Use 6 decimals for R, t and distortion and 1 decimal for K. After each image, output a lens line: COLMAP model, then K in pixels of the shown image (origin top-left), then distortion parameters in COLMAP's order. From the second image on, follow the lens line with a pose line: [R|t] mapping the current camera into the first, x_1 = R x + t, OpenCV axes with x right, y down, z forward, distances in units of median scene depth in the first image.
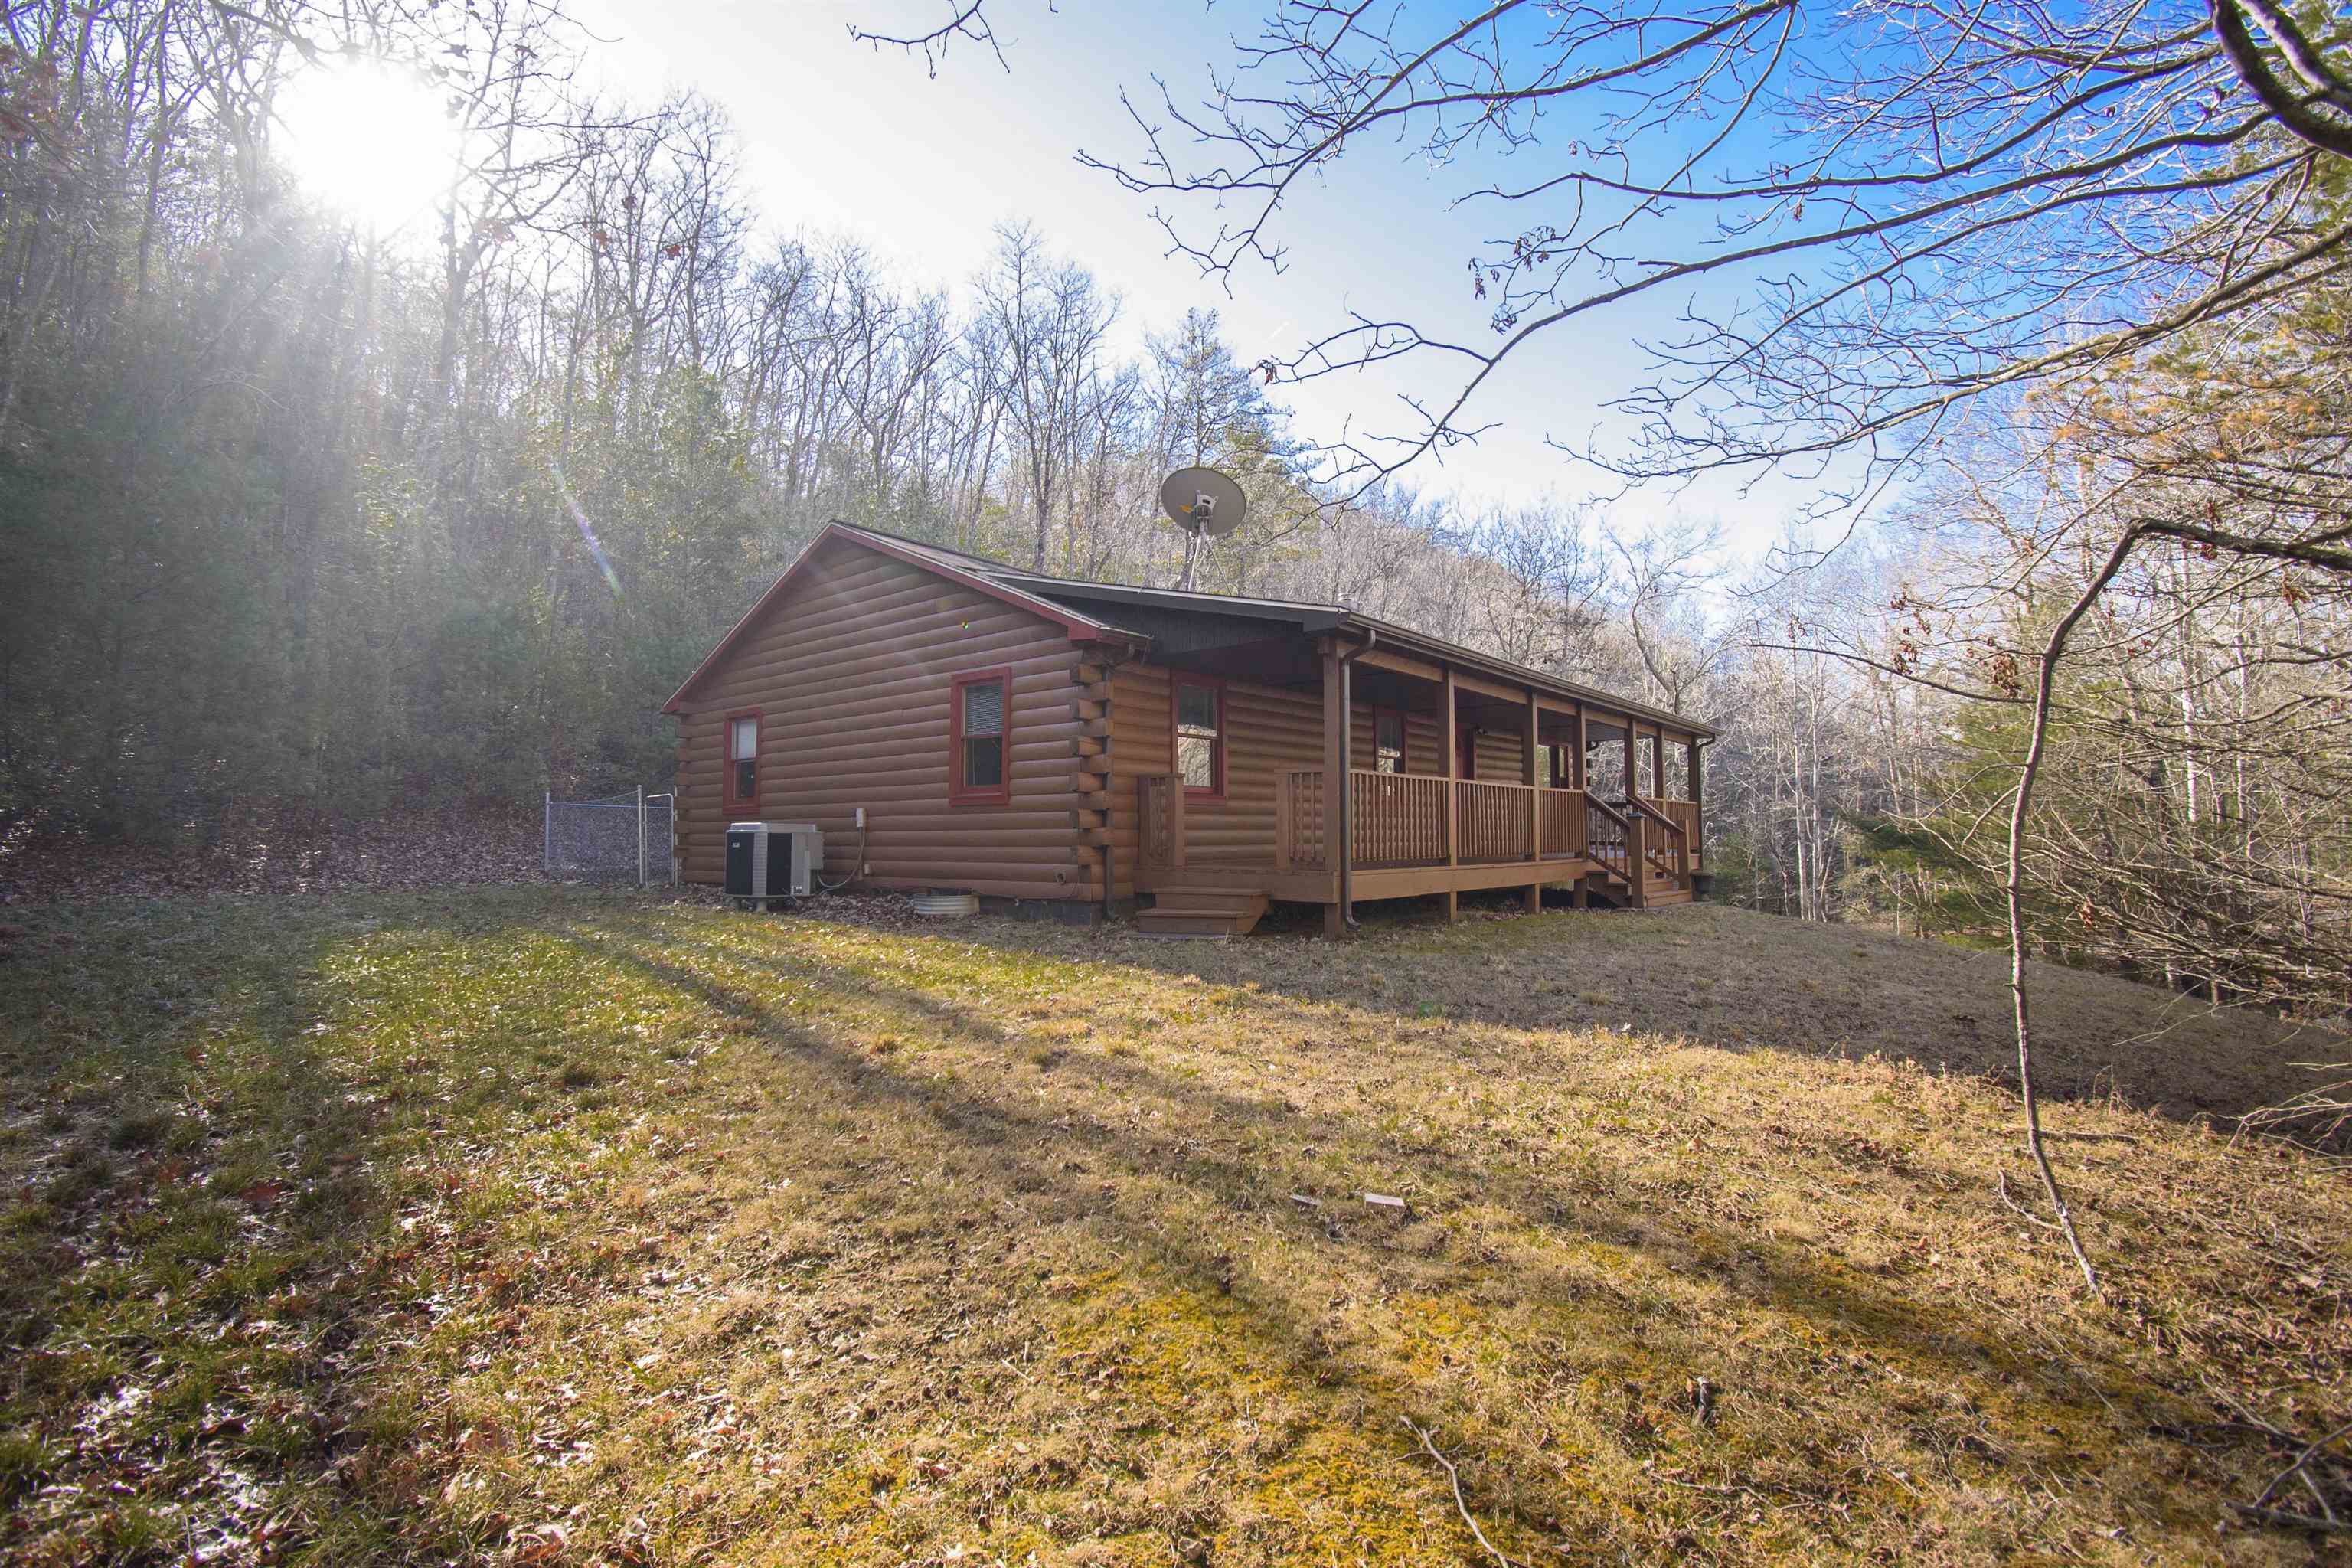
lens RADIAL K [[1024.3, 0, 1173.0], [0, 1024.3, 768.1], [0, 0, 1]] dist [0.001562, -0.002757]
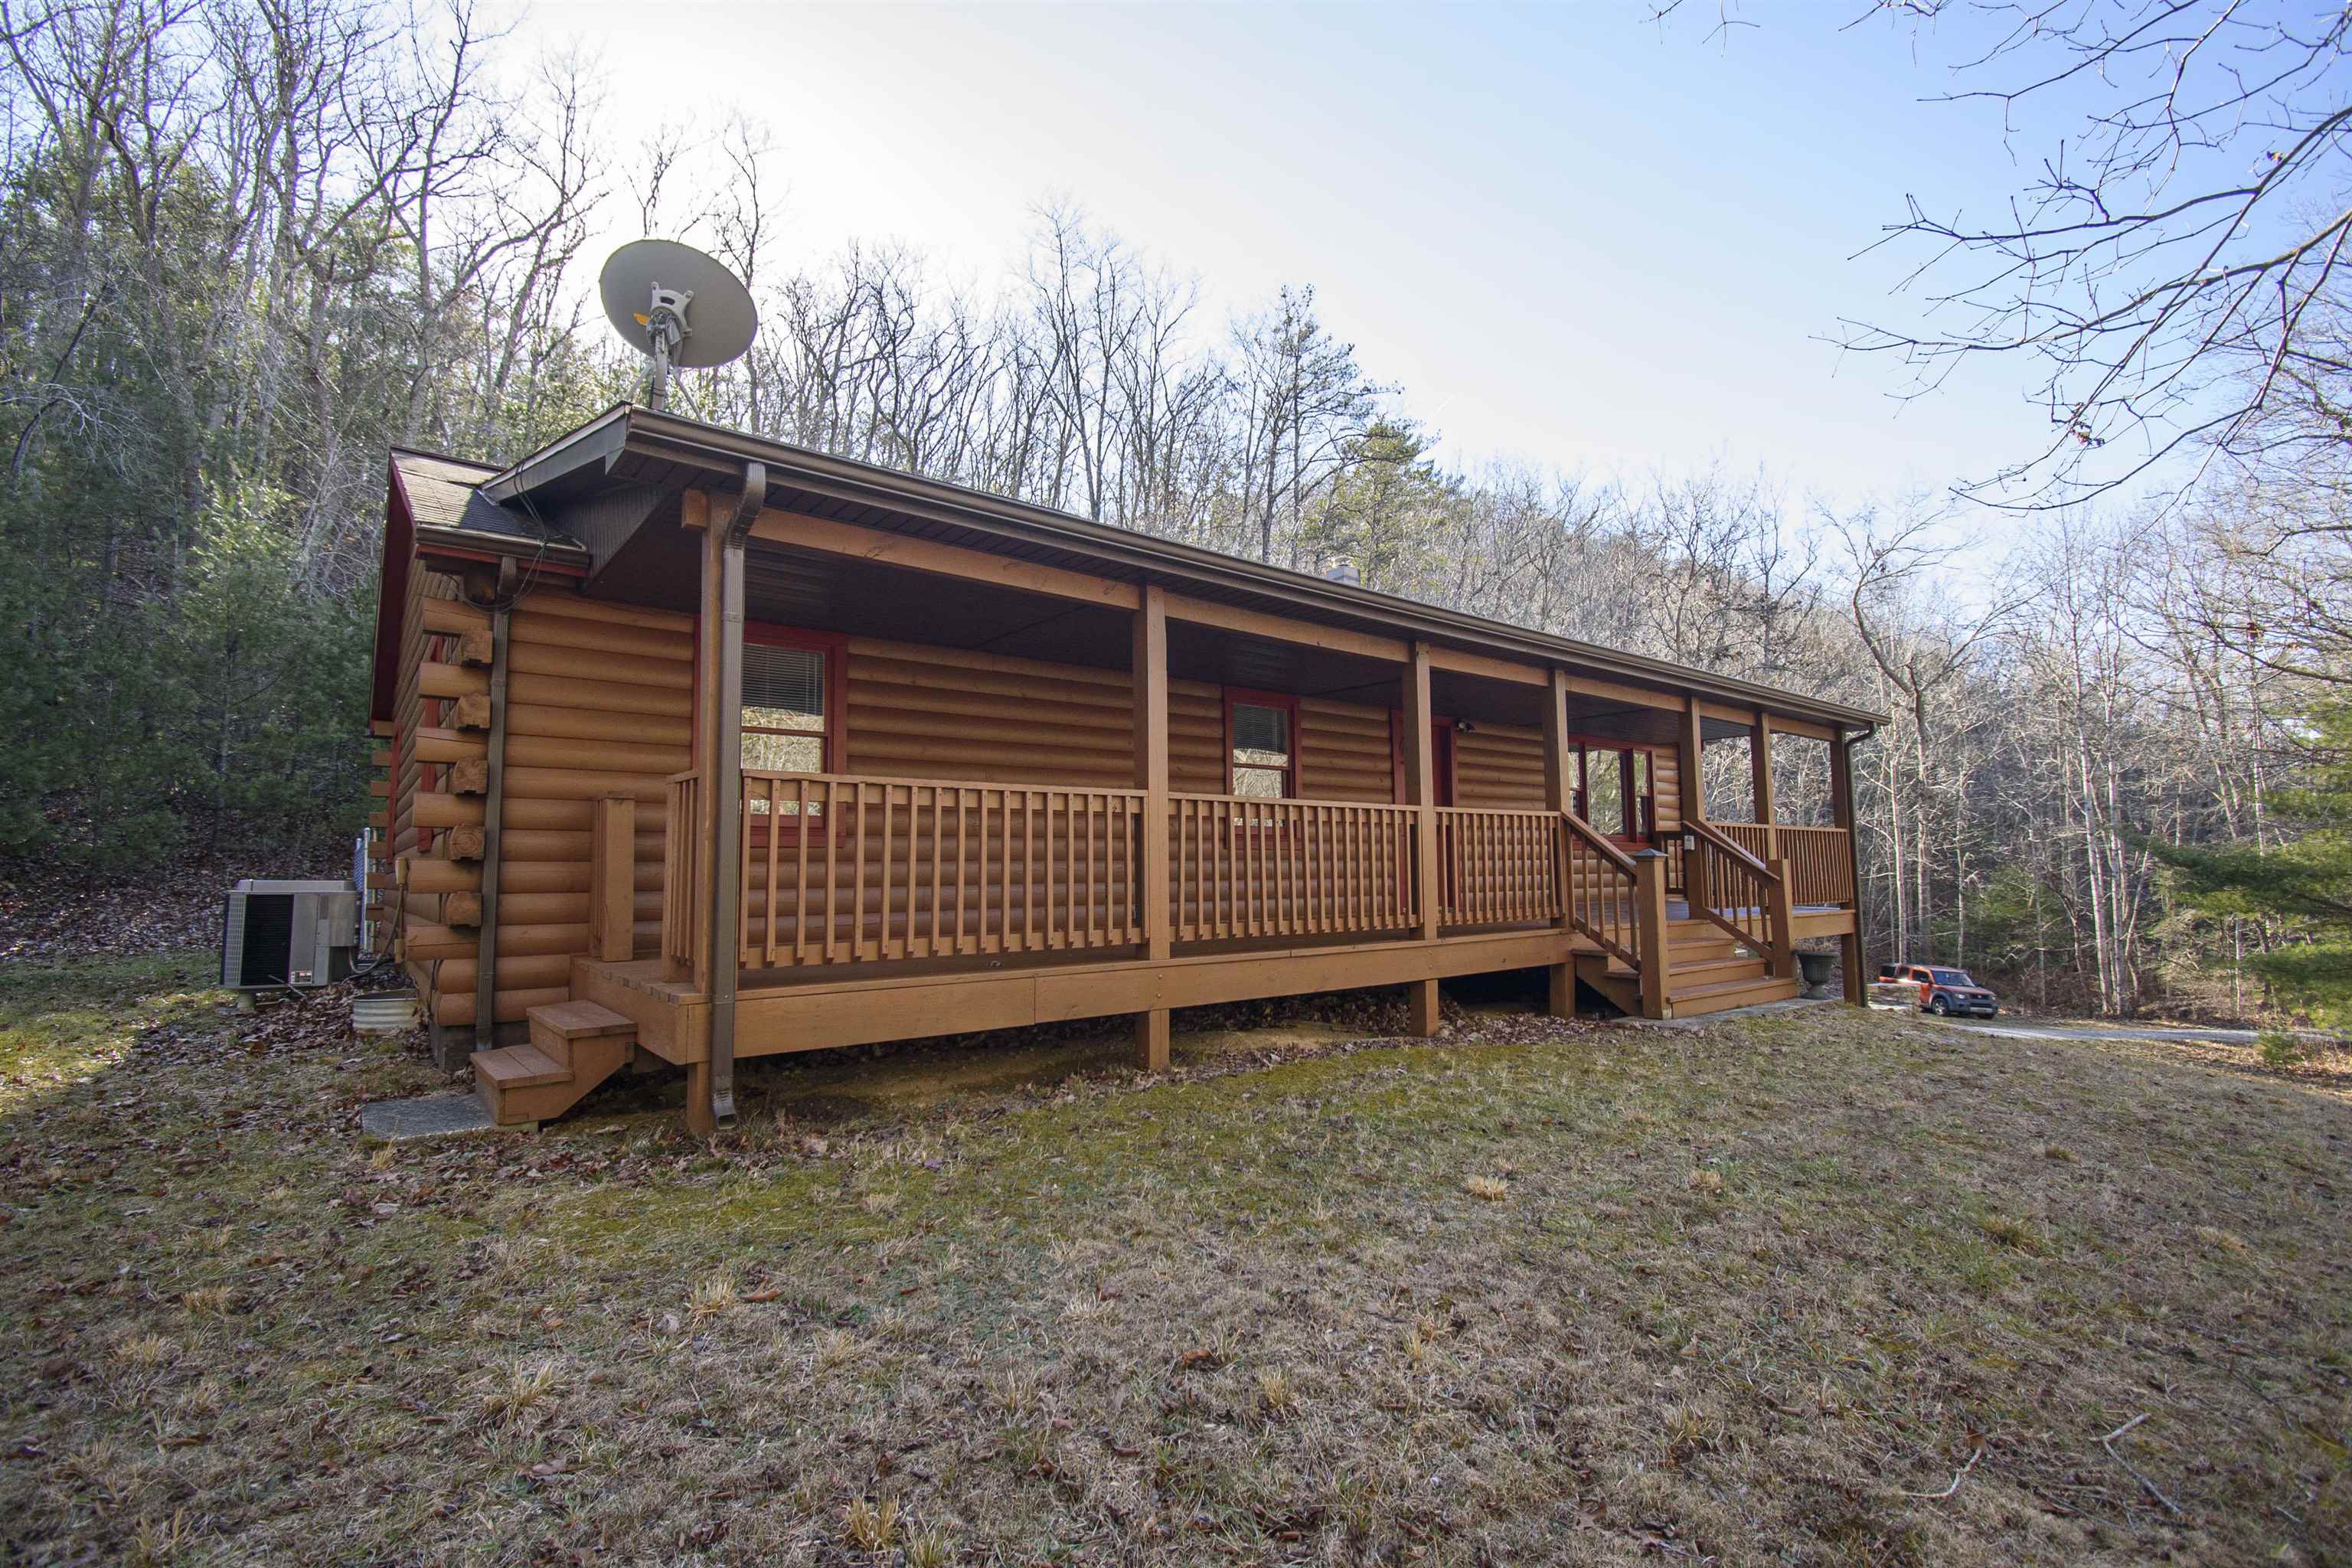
lens RADIAL K [[1024.3, 0, 1169.9], [0, 1024.3, 788.4], [0, 0, 1]] dist [0.001562, -0.002757]
pose [[0.980688, -0.023449, -0.194167, 0.272068], [0.020473, 0.999640, -0.017317, 0.012413], [0.194503, 0.013007, 0.980816, 0.349472]]
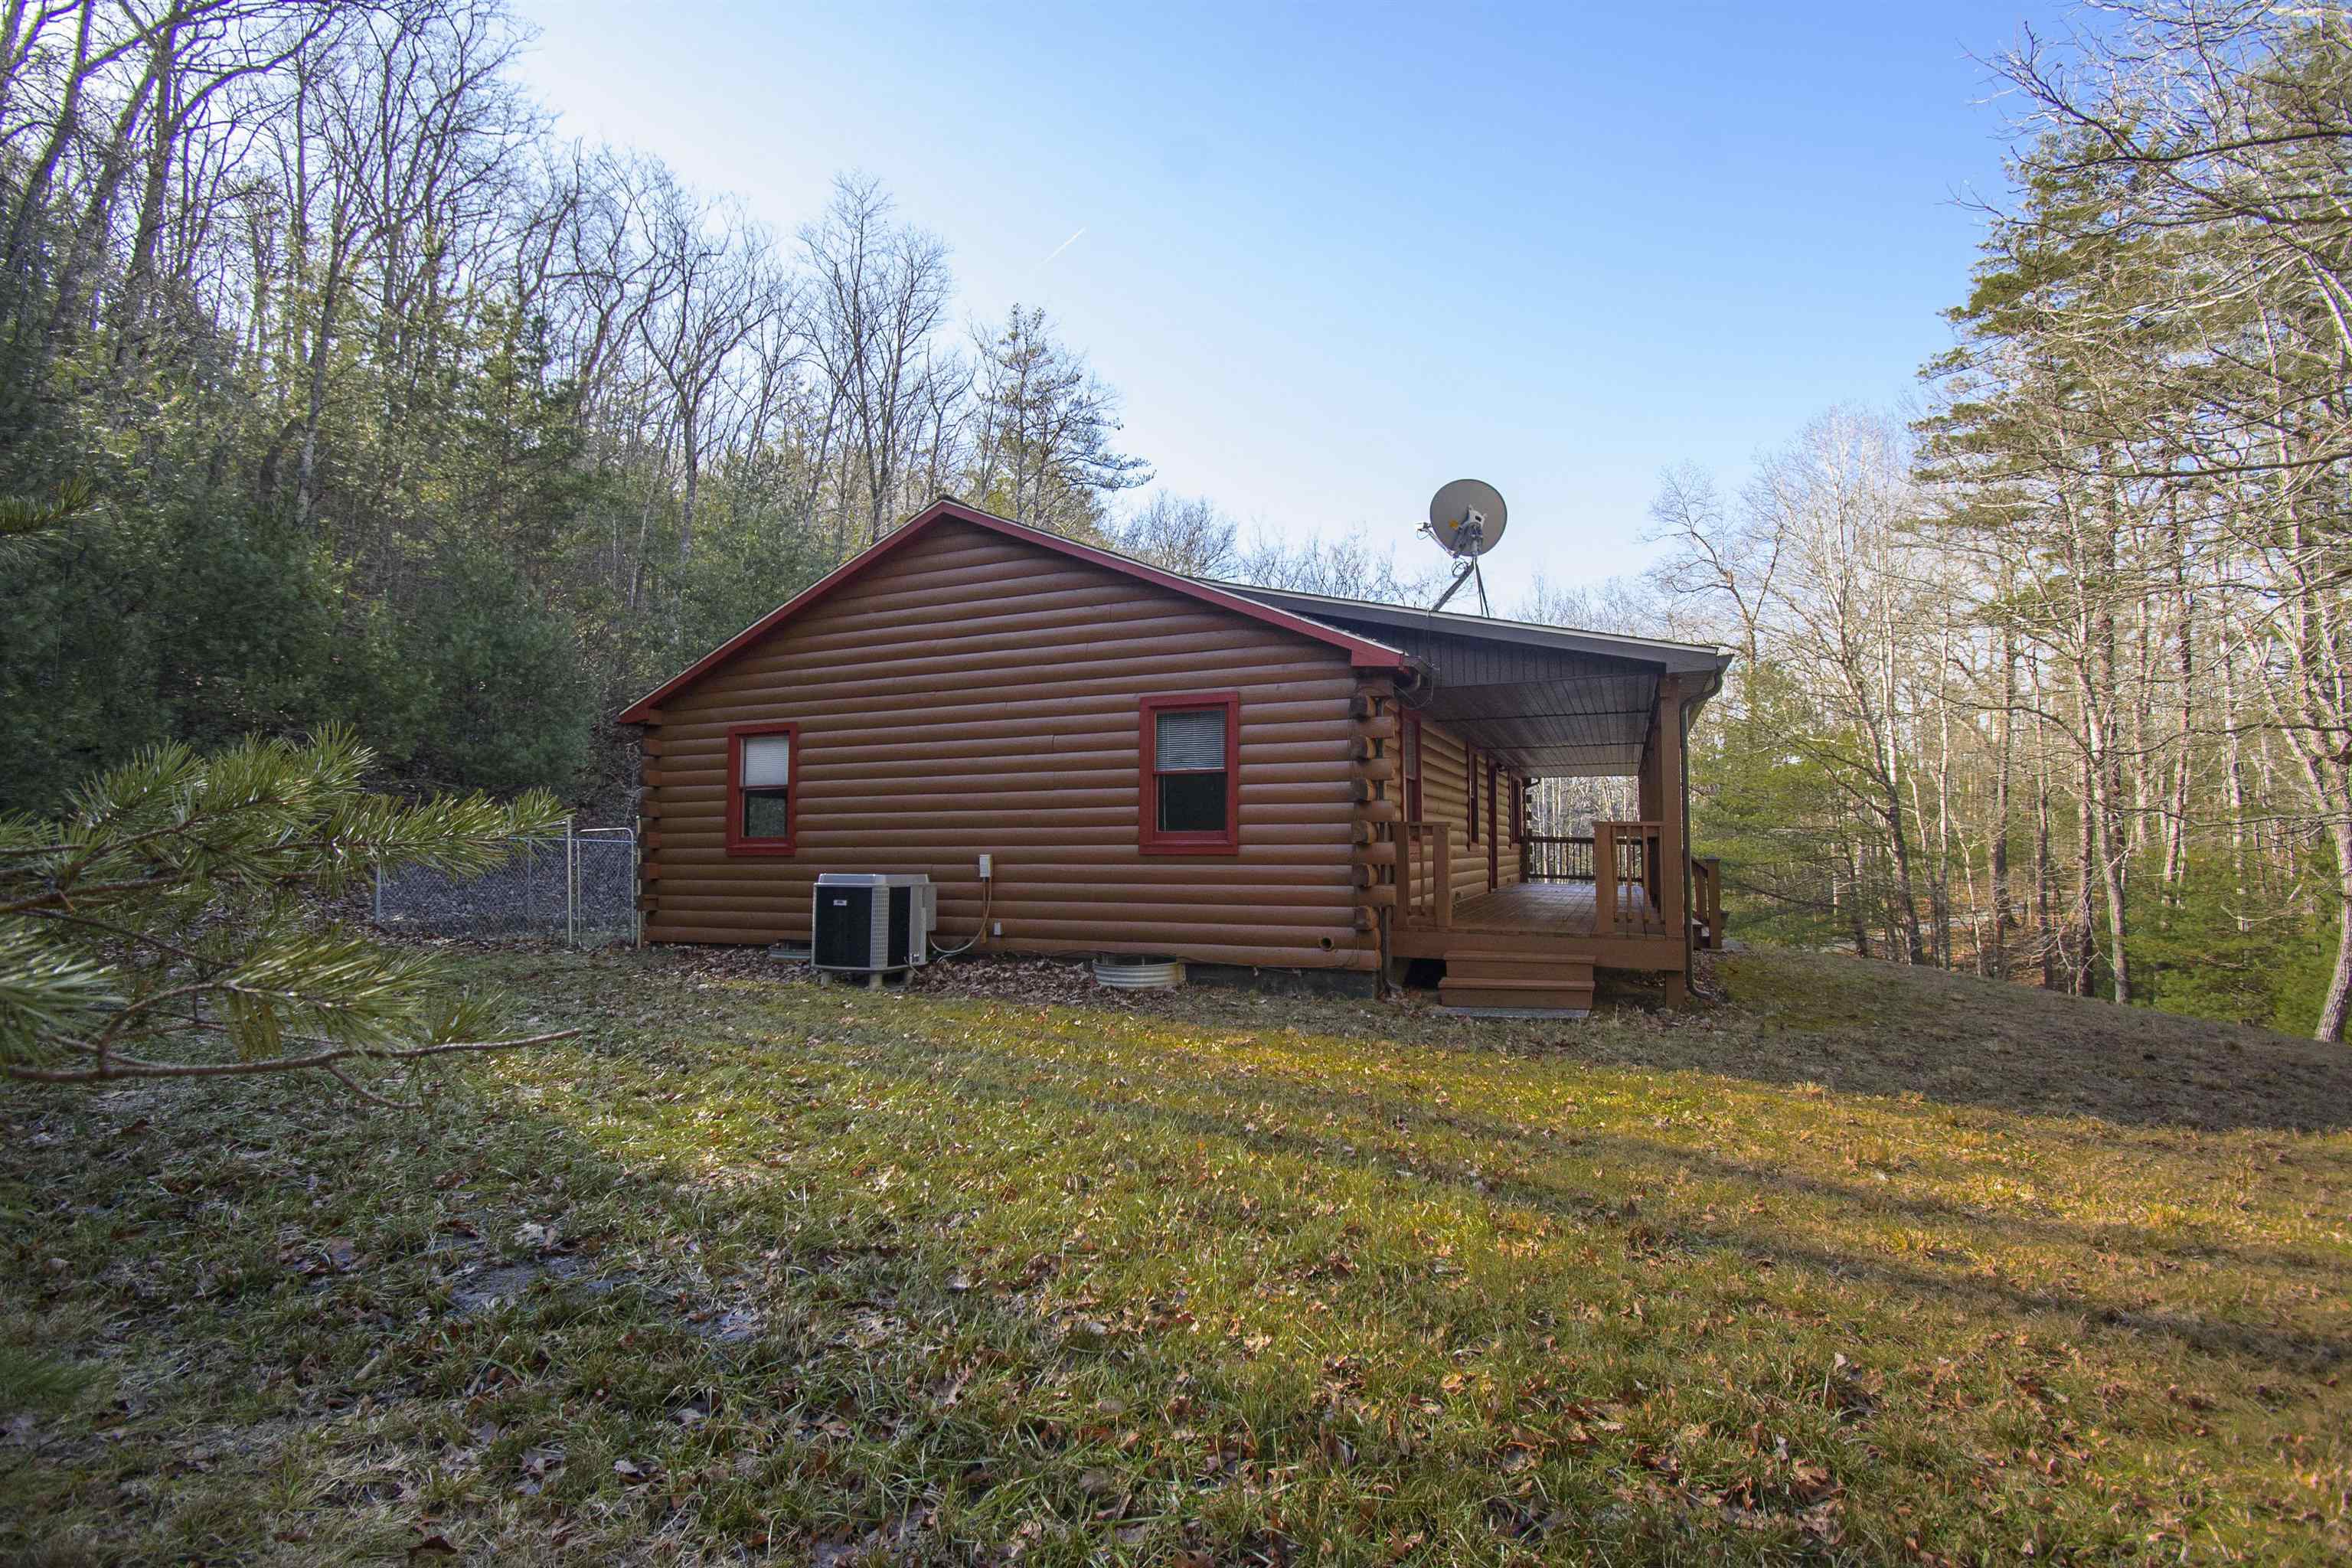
lens RADIAL K [[1024.3, 0, 1179.7], [0, 1024.3, 784.1], [0, 0, 1]] dist [0.001562, -0.002757]
pose [[0.958379, 0.019564, 0.284828, -0.318611], [-0.019907, 0.999800, -0.001693, -0.014772], [-0.284805, -0.004047, 0.958577, 0.145472]]
